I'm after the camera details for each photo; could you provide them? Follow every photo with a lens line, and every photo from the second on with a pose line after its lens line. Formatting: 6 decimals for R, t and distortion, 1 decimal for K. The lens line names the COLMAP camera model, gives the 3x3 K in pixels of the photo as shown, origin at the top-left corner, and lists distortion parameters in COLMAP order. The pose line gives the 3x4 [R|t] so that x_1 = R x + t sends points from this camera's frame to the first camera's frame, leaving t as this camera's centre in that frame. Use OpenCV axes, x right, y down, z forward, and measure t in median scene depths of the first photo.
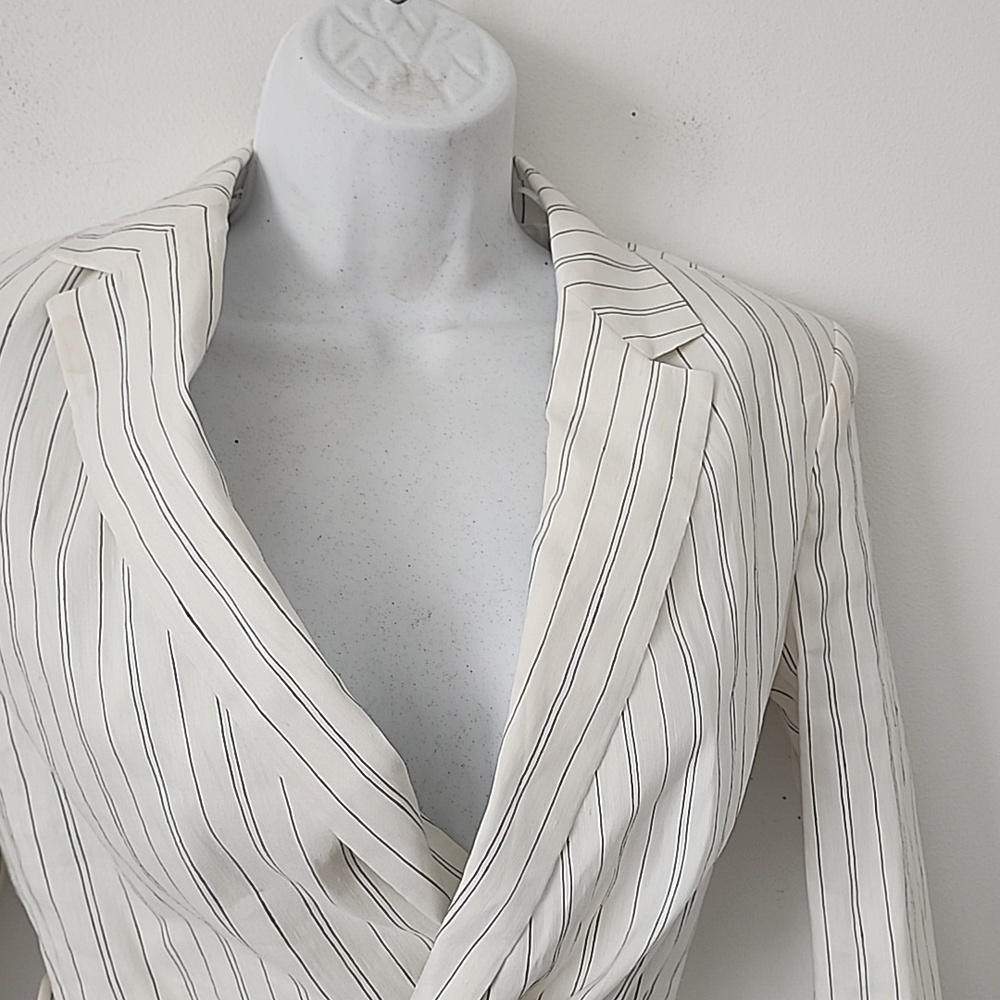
lens RADIAL K [[1443.3, 0, 500.0], [0, 1443.3, 500.0], [0, 0, 1]] dist [0.207344, -0.545801]
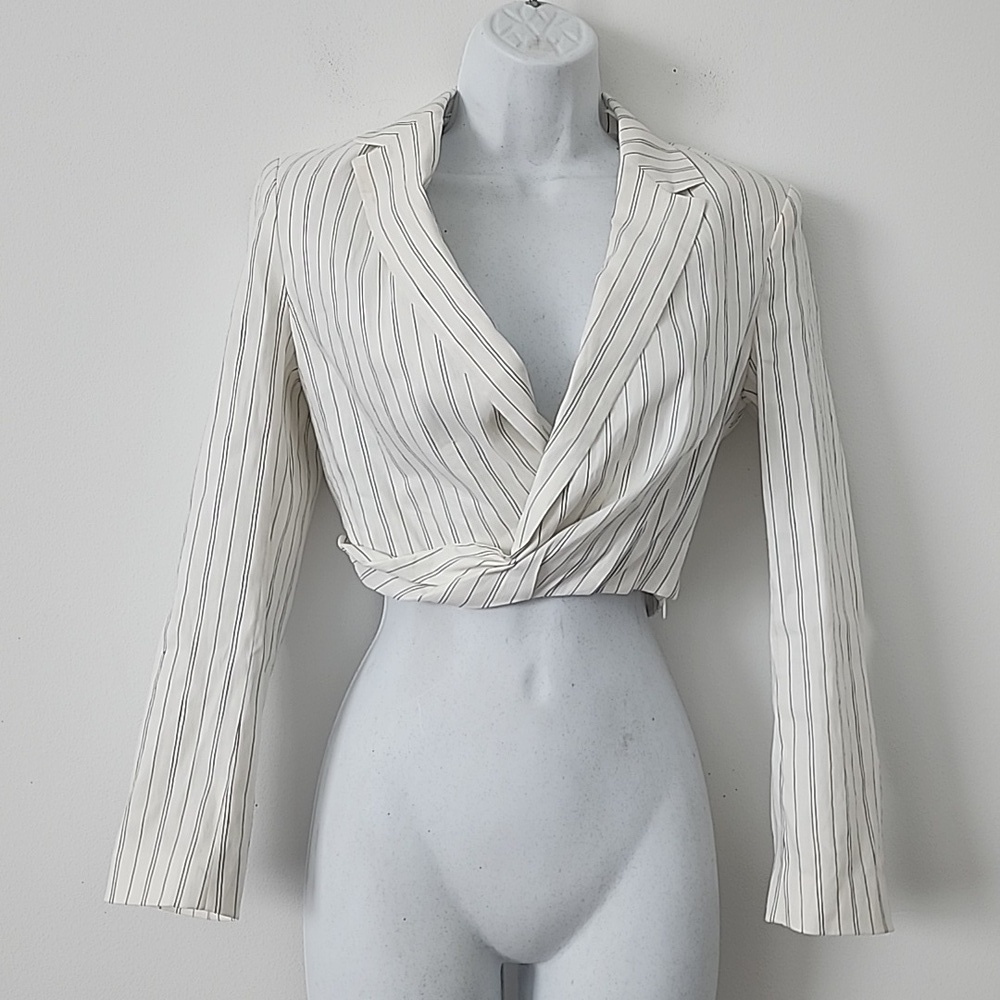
lens RADIAL K [[1443.3, 0, 500.0], [0, 1443.3, 500.0], [0, 0, 1]] dist [0.207344, -0.545801]
pose [[0.990767, 0.004200, -0.135508, 0.145367], [-0.013162, 0.997778, -0.065311, 0.420701], [0.134933, 0.066491, 0.988621, -0.828598]]
